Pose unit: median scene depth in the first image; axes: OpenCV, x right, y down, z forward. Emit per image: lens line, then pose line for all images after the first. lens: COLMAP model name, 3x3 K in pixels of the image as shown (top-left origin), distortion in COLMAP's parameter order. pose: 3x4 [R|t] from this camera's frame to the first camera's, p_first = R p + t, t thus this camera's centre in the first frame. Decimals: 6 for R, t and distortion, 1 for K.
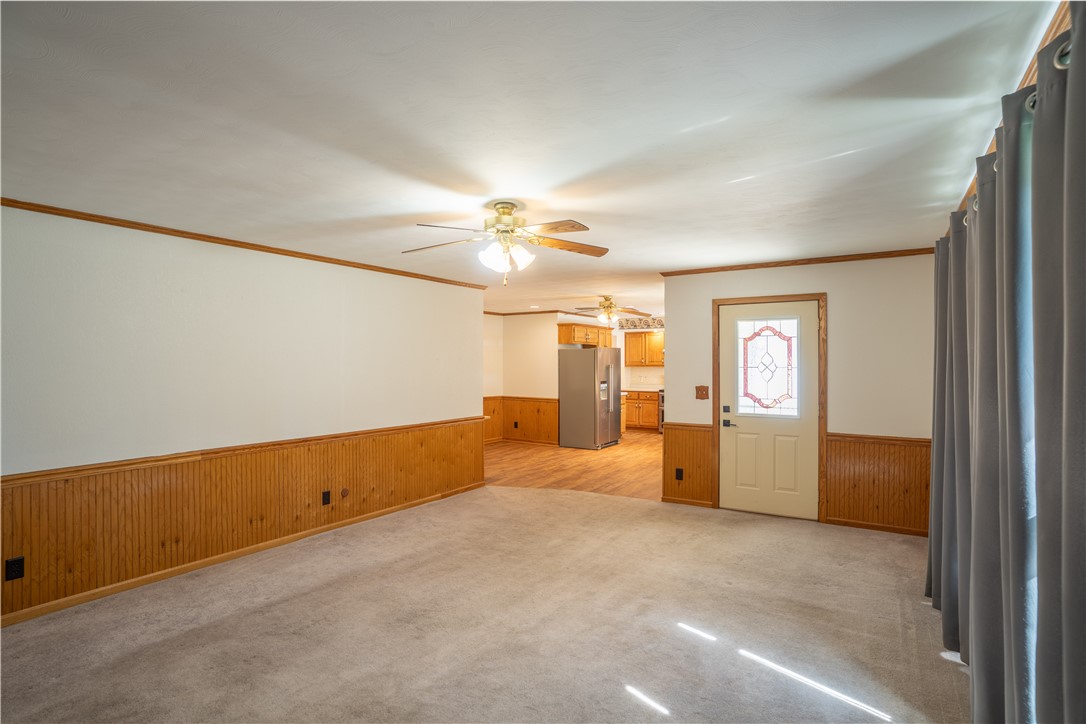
lens RADIAL K [[533.3, 0, 558.2], [0, 533.3, 356.5], [0, 0, 1]] dist [-0.049759, 0.012069]
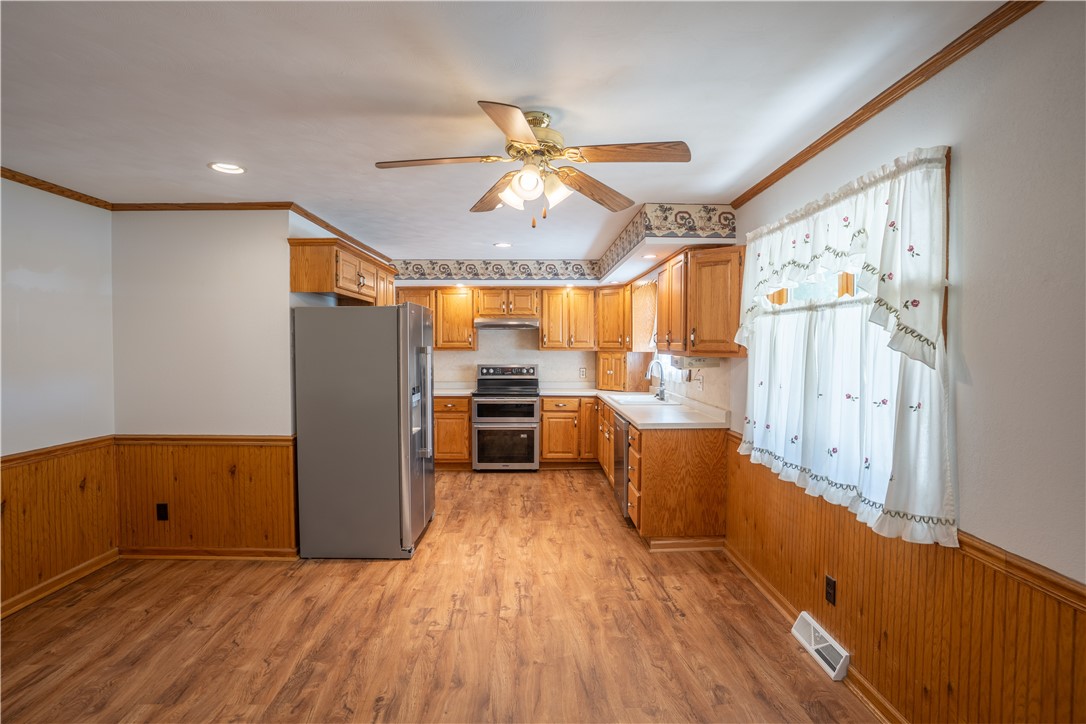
lens RADIAL K [[533.3, 0, 535.9], [0, 533.3, 358.3], [0, 0, 1]] dist [-0.049759, 0.012069]
pose [[0.844951, -0.014224, 0.534654, -0.107376], [-0.005171, 0.999382, 0.034759, 0.018619], [-0.534818, -0.032135, 0.844356, 1.176429]]
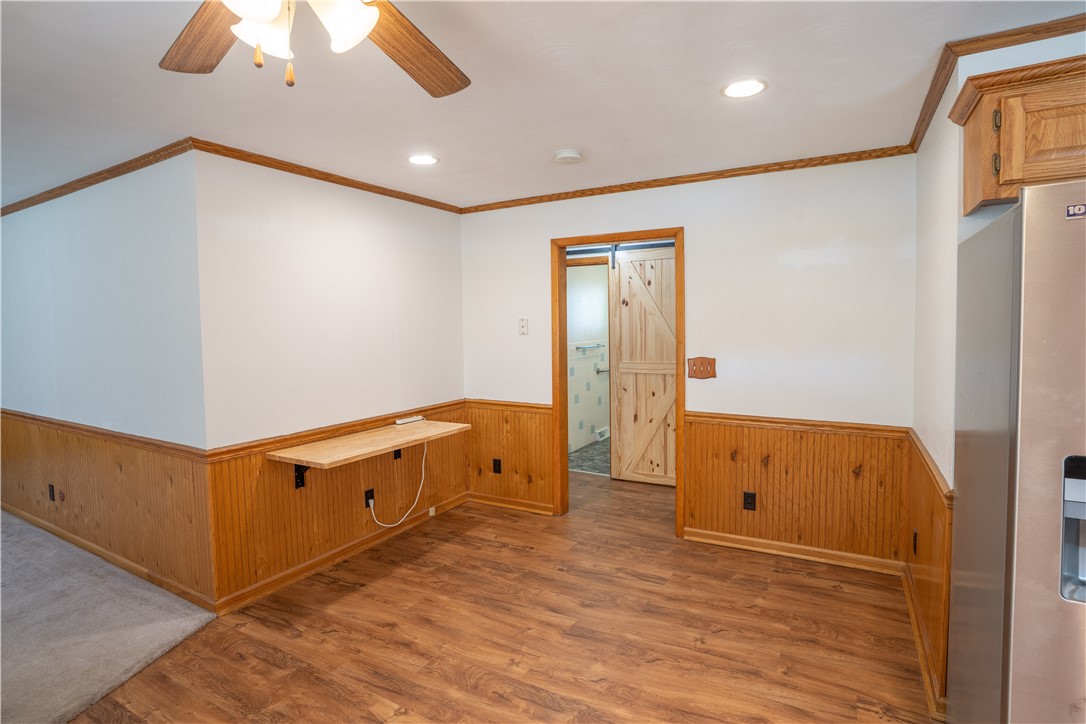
lens RADIAL K [[533.7, 0, 539.3], [0, 533.7, 356.3], [0, 0, 1]] dist [-0.070712, 0.028861]
pose [[0.036793, 0.059424, -0.997555, 0.366801], [0.024348, 0.997881, 0.060342, 0.025517], [0.999026, -0.026508, 0.035268, 1.672531]]
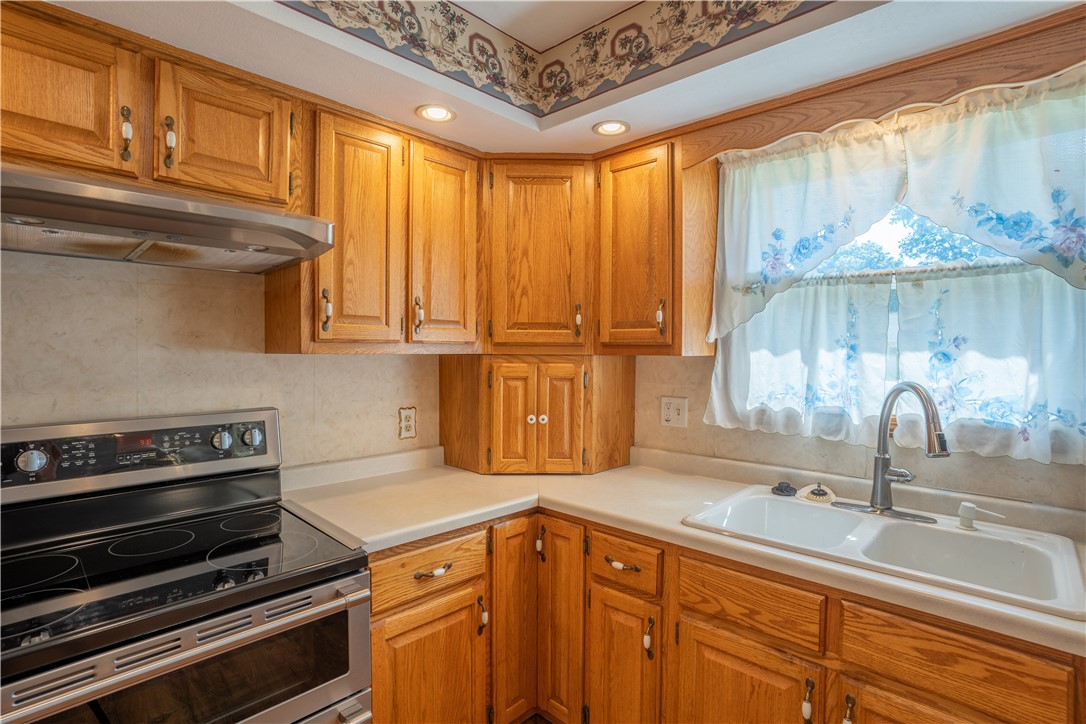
lens RADIAL K [[533.7, 0, 543.9], [0, 533.7, 357.0], [0, 0, 1]] dist [-0.070712, 0.028861]
pose [[0.202745, -0.016939, 0.979085, 0.330107], [-0.015092, 0.999678, 0.020421, 0.039057], [-0.979115, -0.018917, 0.202424, 2.092154]]
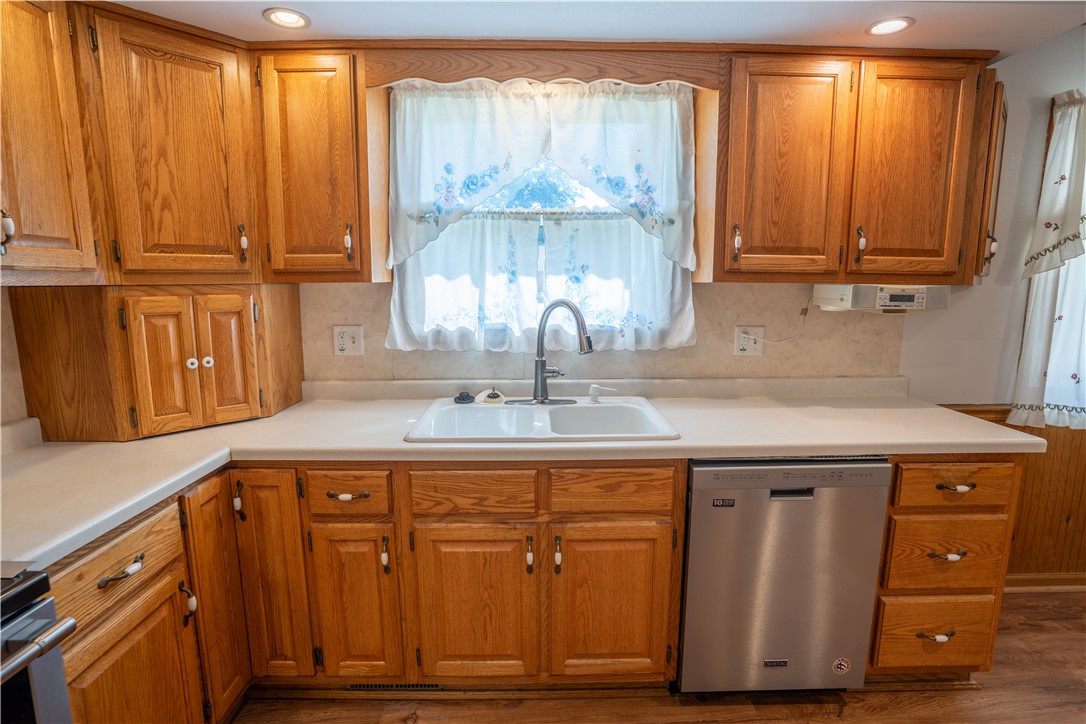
lens RADIAL K [[533.7, 0, 546.0], [0, 533.7, 355.9], [0, 0, 1]] dist [-0.070712, 0.028861]
pose [[-0.545285, -0.122076, 0.829314, 0.334617], [-0.009550, 0.990179, 0.139476, 0.042679], [-0.838196, 0.068134, -0.541096, 2.176216]]
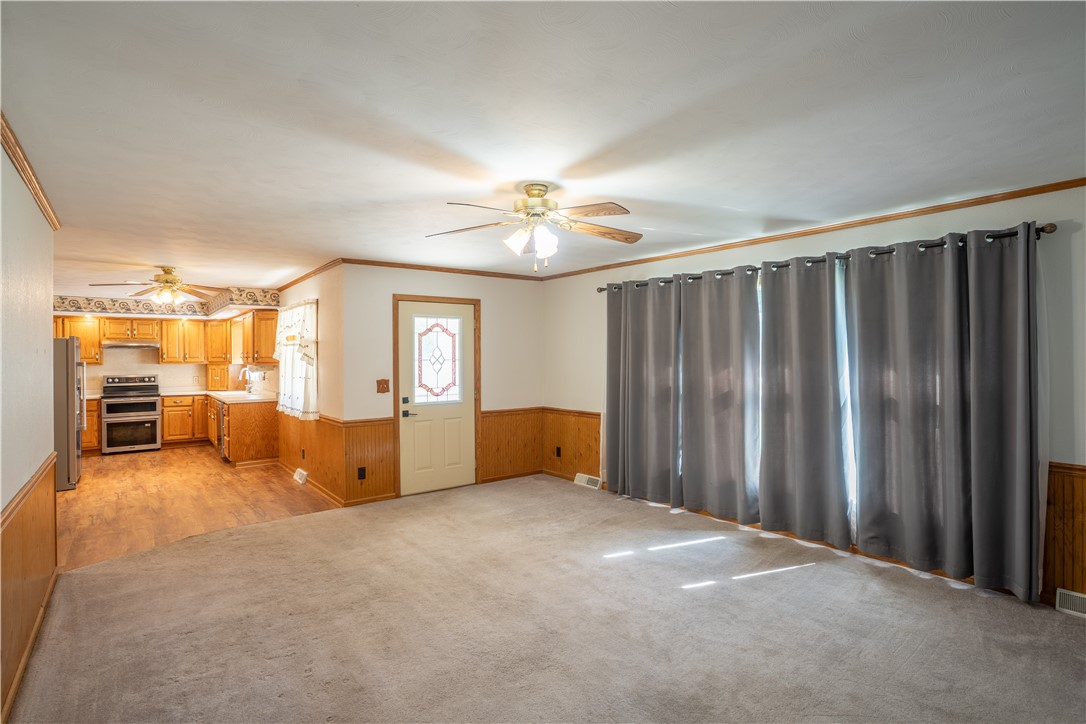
lens RADIAL K [[533.3, 0, 539.3], [0, 533.3, 357.0], [0, 0, 1]] dist [-0.049759, 0.012069]
pose [[0.341547, -0.003881, 0.939857, -0.639954], [-0.001926, 0.999986, 0.004829, 0.009086], [-0.939863, -0.003459, 0.341535, 0.436186]]
